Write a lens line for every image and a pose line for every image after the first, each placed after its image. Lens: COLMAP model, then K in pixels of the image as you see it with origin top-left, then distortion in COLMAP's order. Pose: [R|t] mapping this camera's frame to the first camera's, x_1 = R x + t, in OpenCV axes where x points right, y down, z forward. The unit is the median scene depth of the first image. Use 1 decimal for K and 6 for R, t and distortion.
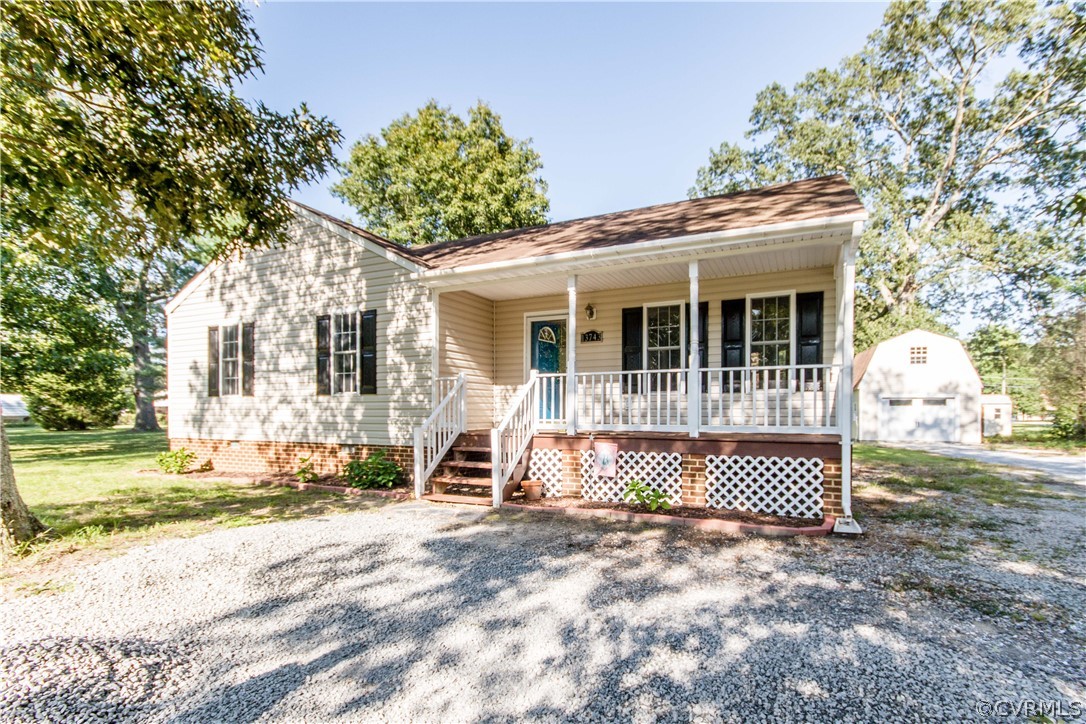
lens RADIAL K [[528.5, 0, 544.2], [0, 528.5, 409.6], [0, 0, 1]] dist [0.001003, 0.000946]
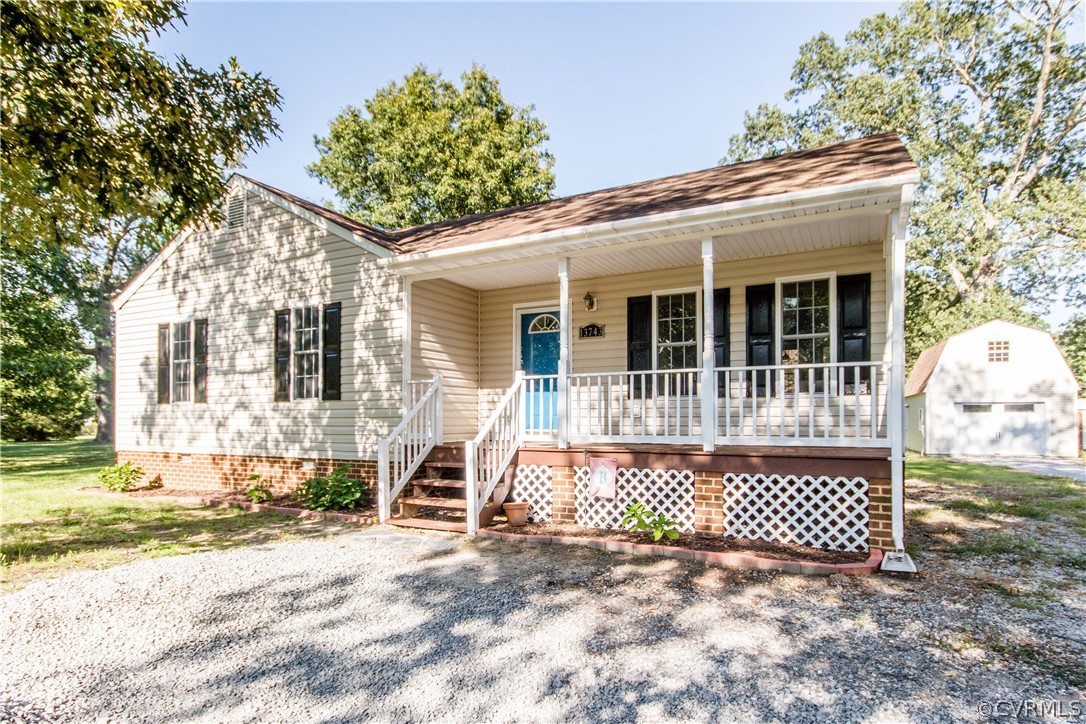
lens RADIAL K [[533.7, 0, 616.8], [0, 533.7, 409.6], [0, 0, 1]] dist [0.000993, 0.000116]
pose [[0.998778, -0.002319, -0.049360, 0.173050], [0.001696, 0.999918, -0.012666, -0.002014], [0.049385, 0.012567, 0.998701, 0.154570]]
